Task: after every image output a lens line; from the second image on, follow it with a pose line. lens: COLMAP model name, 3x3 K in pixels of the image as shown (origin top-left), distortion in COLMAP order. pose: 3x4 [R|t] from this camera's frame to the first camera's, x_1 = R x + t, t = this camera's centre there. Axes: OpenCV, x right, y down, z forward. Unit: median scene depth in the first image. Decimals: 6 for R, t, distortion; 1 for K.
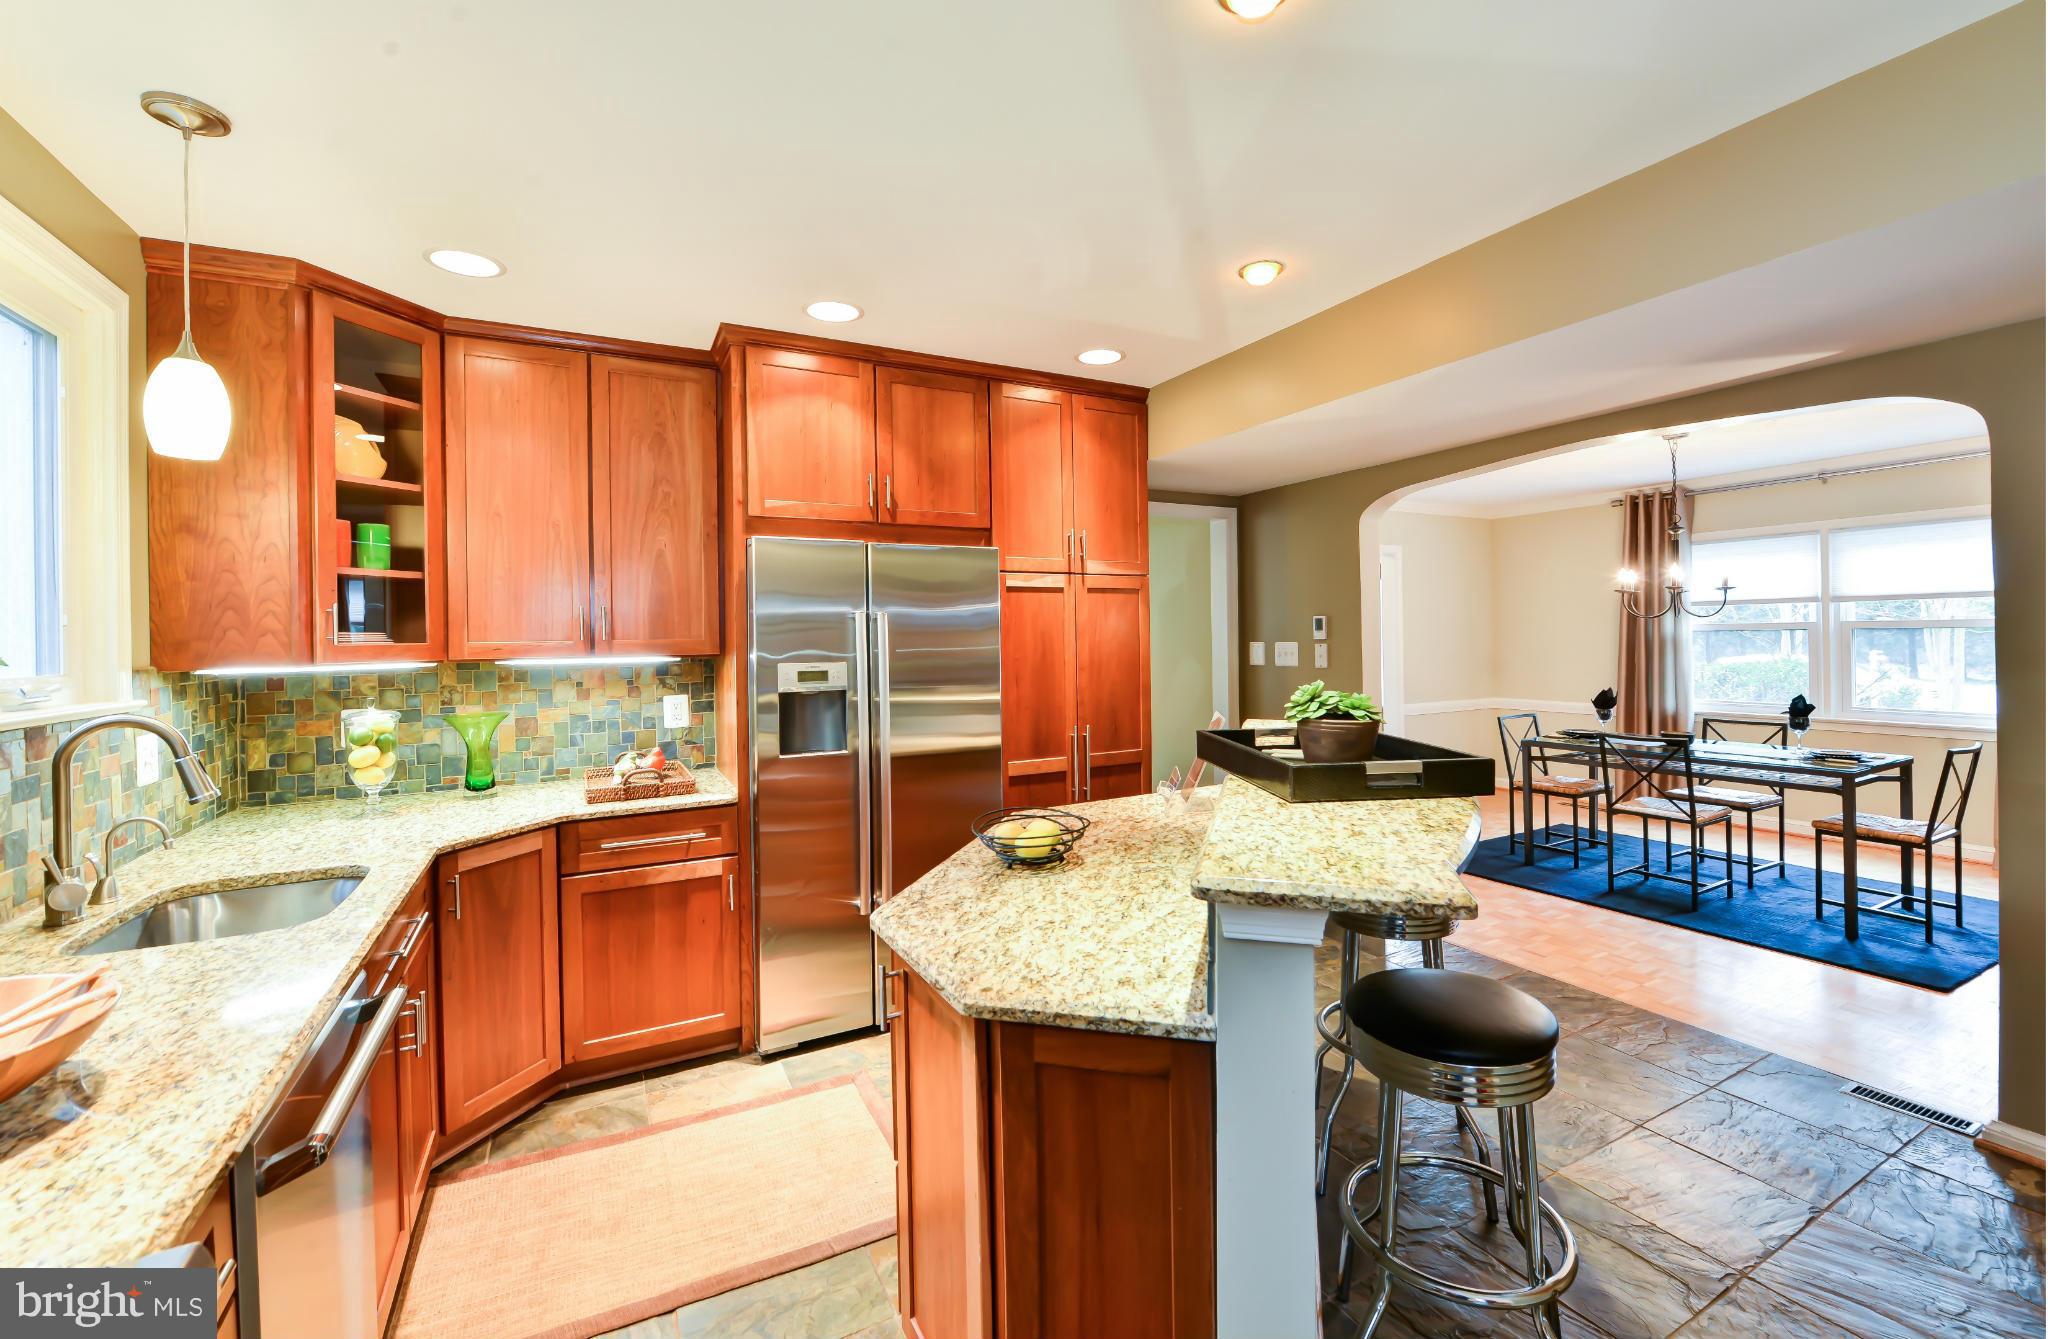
lens RADIAL K [[846.2, 0, 1026.6], [0, 846.2, 638.3], [0, 0, 1]] dist [-0.001713, -0.000683]
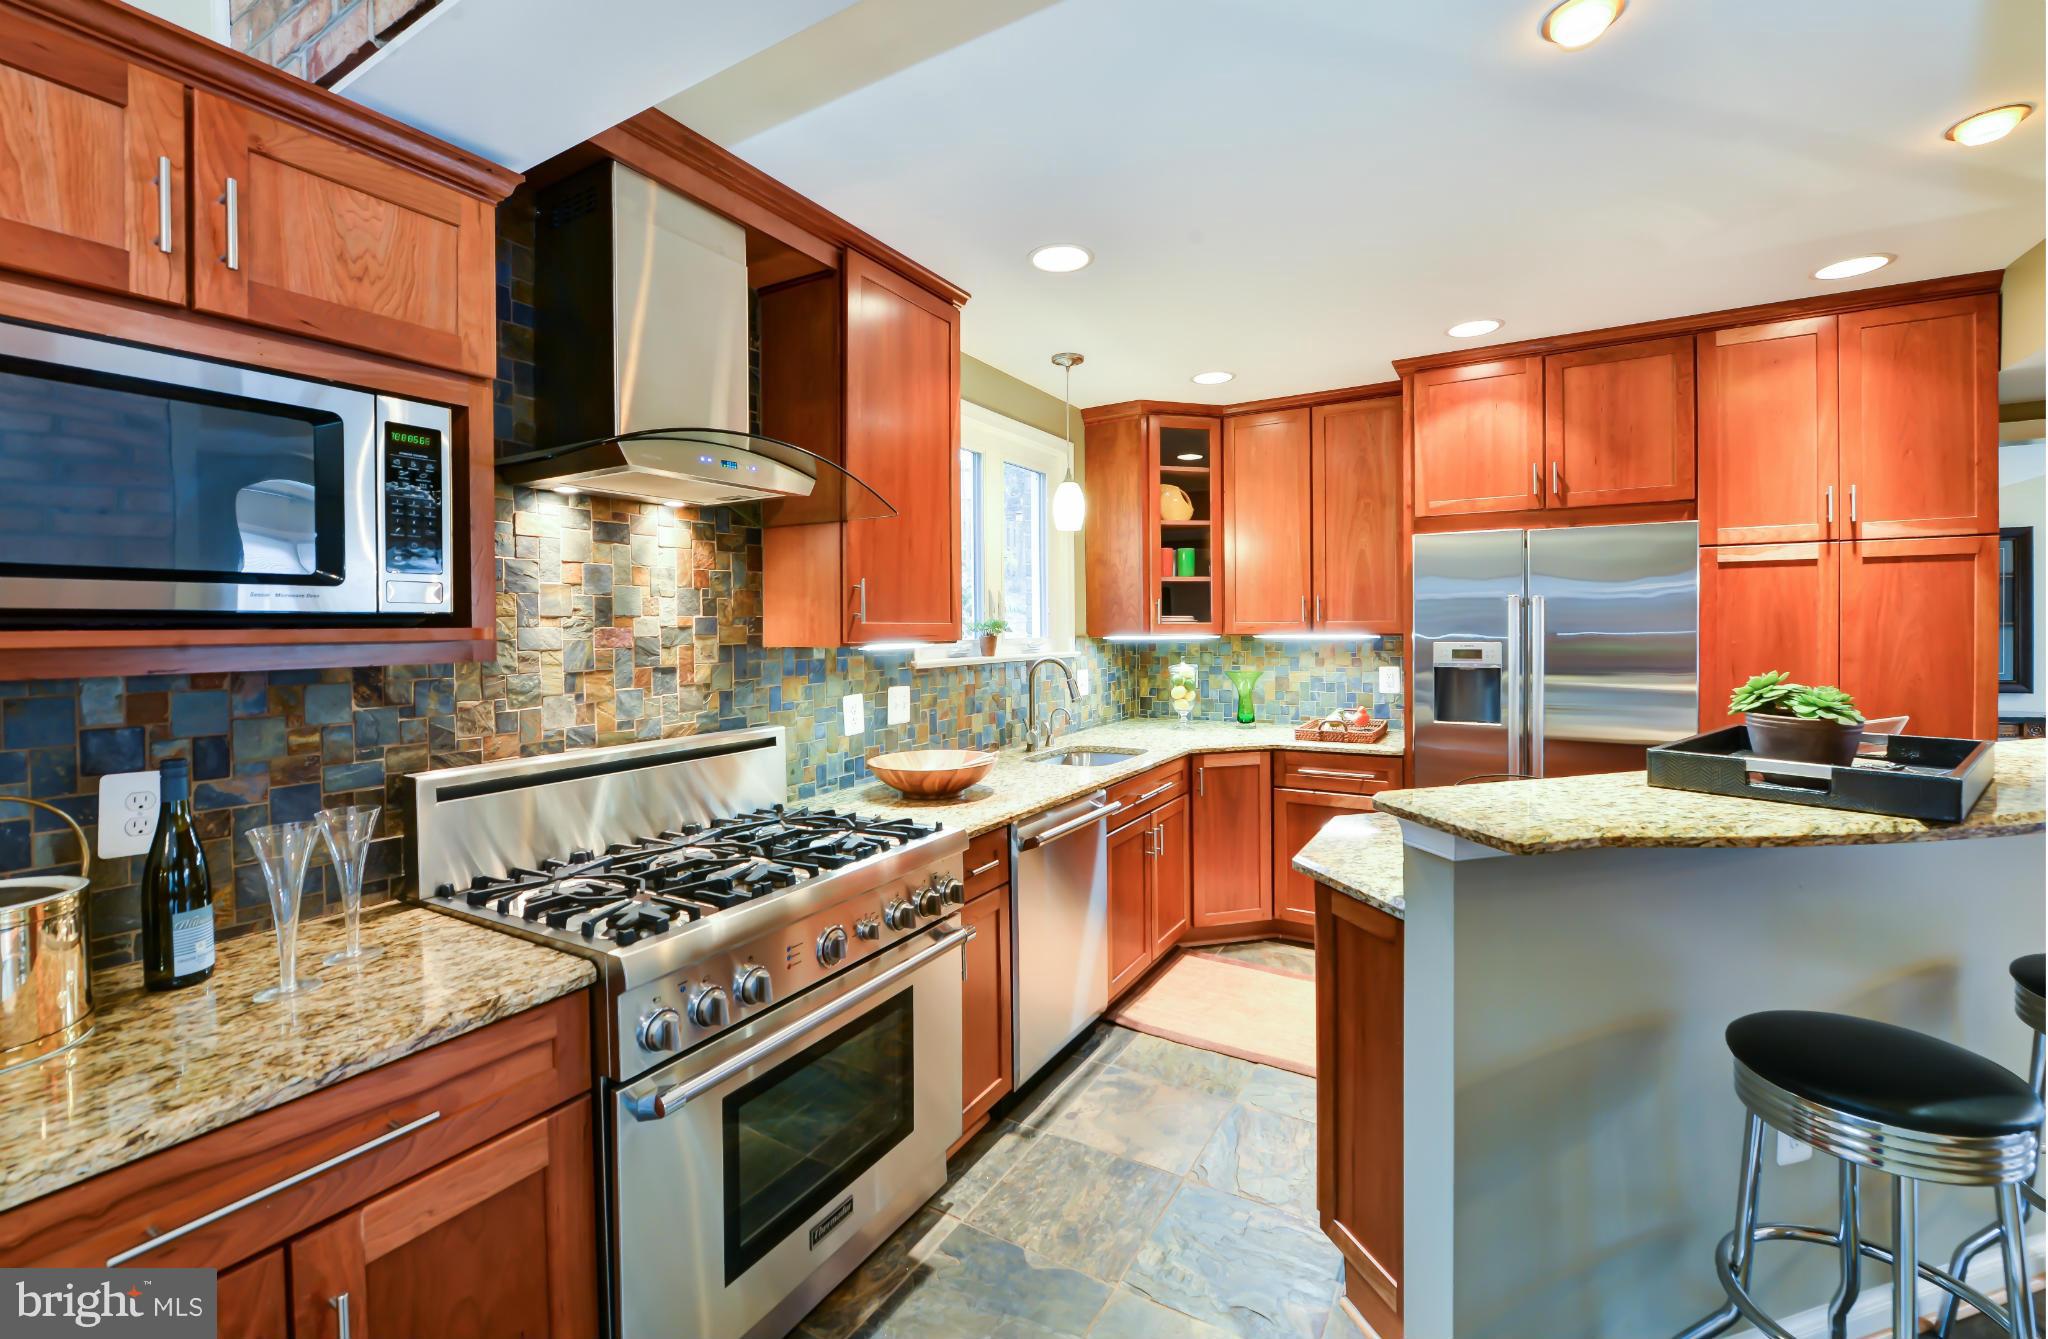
lens RADIAL K [[846.2, 0, 1044.0], [0, 846.2, 638.2], [0, 0, 1]] dist [-0.001713, -0.000683]
pose [[0.538374, 0.021432, -0.842434, 0.386027], [-0.000086, 0.999678, 0.025377, -0.004743], [0.842706, -0.013590, 0.538202, -0.080118]]
